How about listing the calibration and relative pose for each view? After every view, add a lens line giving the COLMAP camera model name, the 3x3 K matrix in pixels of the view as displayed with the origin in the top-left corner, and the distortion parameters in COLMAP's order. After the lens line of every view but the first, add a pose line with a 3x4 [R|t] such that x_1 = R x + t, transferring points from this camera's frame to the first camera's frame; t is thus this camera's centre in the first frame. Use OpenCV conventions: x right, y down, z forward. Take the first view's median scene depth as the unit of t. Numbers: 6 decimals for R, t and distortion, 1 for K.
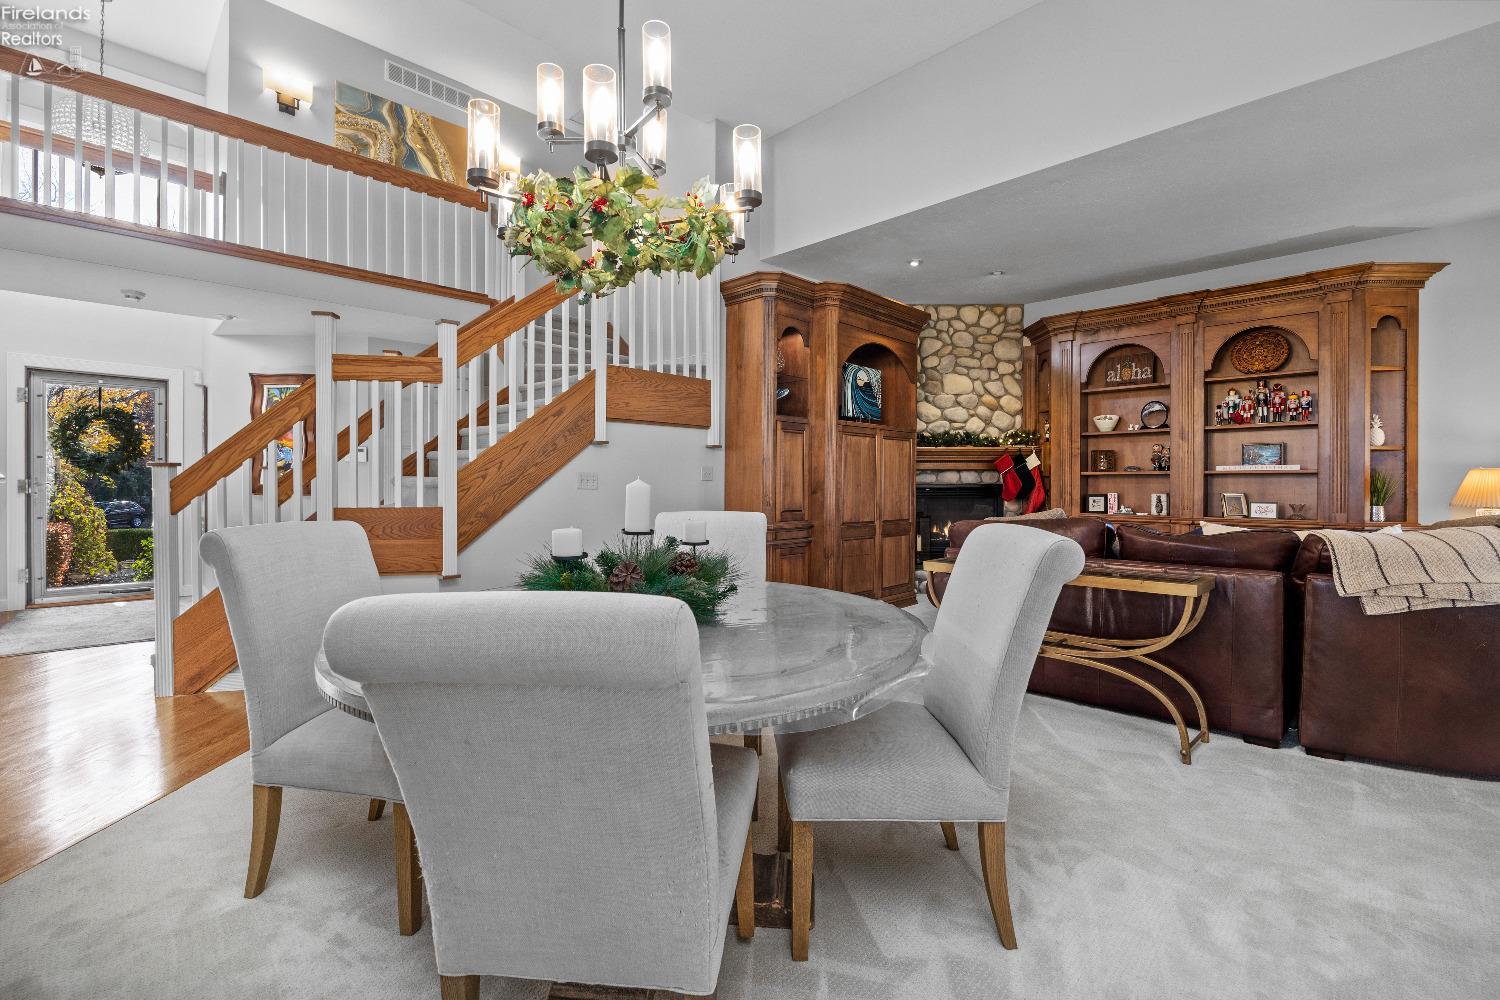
lens RADIAL K [[647.4, 0, 752.5], [0, 647.4, 483.2], [0, 0, 1]] dist [-0.012340, -0.000037]
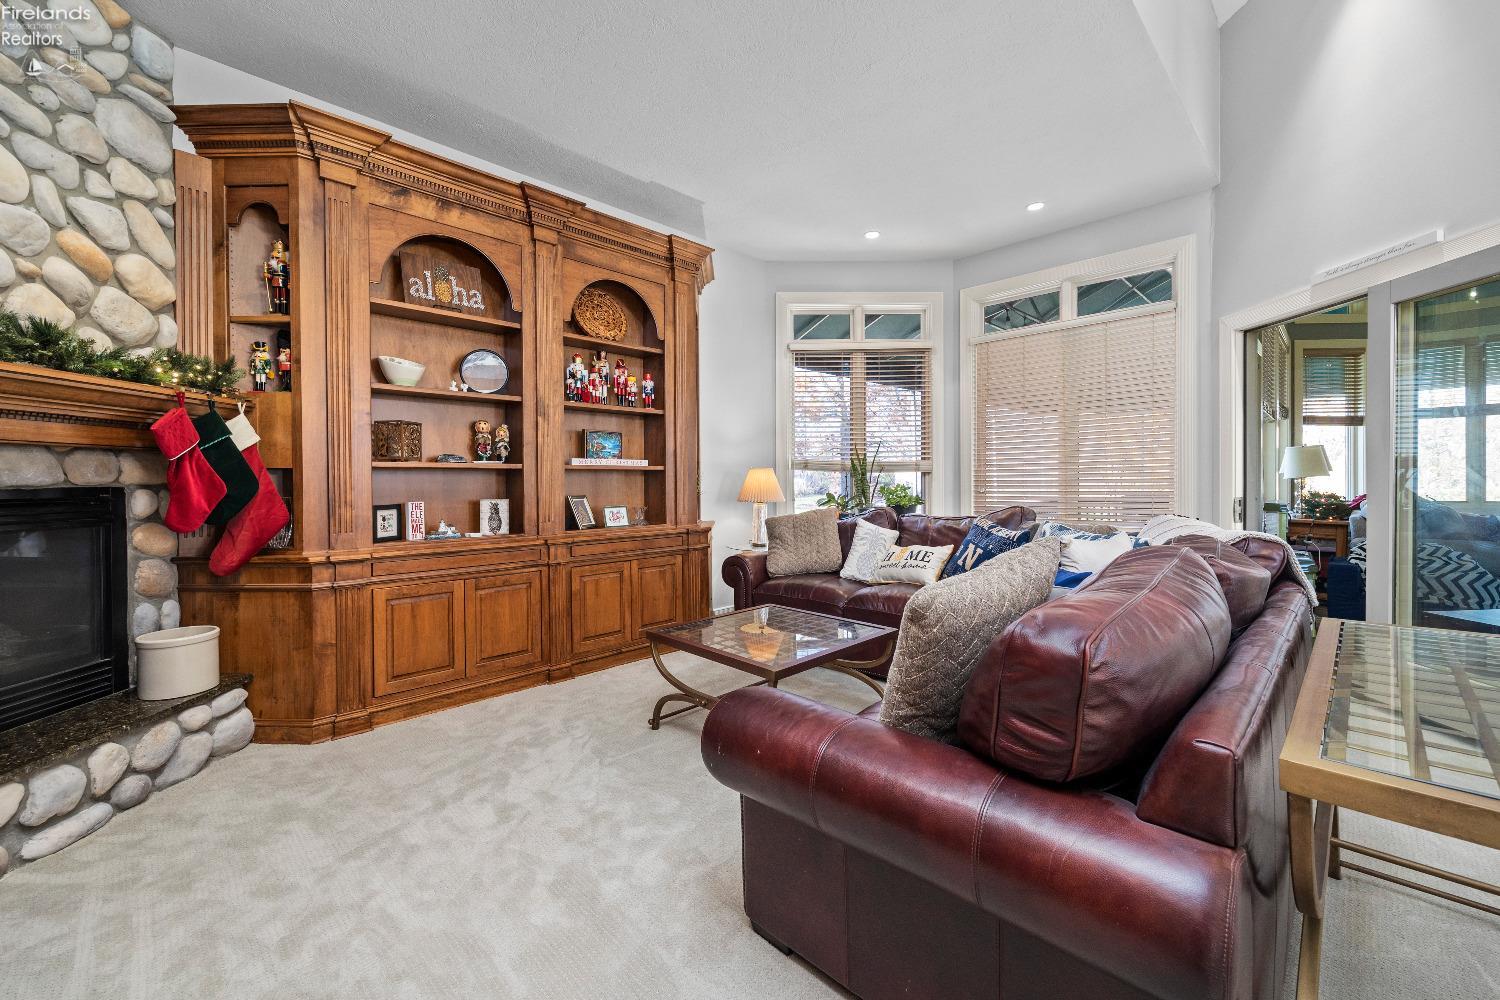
lens RADIAL K [[603.1, 0, 749.2], [0, 603.1, 493.0], [0, 0, 1]] dist [-0.002277, -0.000283]
pose [[0.008750, -0.018057, 0.999799, 0.047762], [0.008109, 0.999805, 0.017986, 0.001390], [-0.999929, 0.007950, 0.008894, 0.751586]]
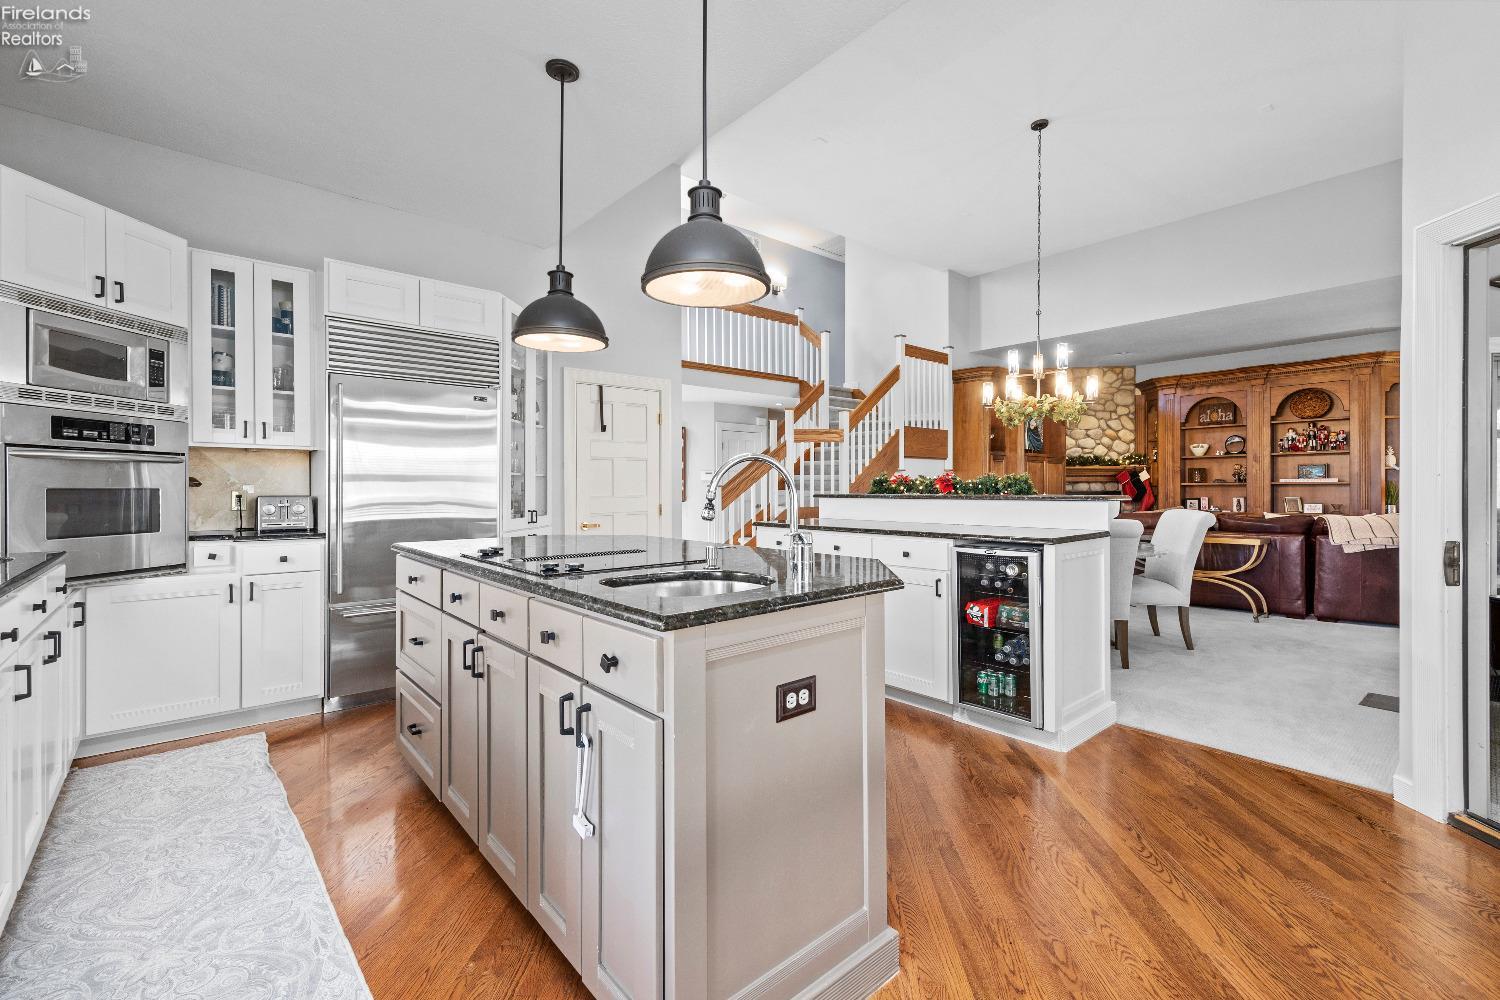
lens RADIAL K [[629.7, 0, 747.7], [0, 629.7, 486.2], [0, 0, 1]] dist [0.000876, 0.000036]
pose [[0.995500, -0.005776, -0.094586, -0.362515], [0.005449, 0.999978, -0.003719, -0.010871], [0.094605, 0.003186, 0.995510, -0.559727]]
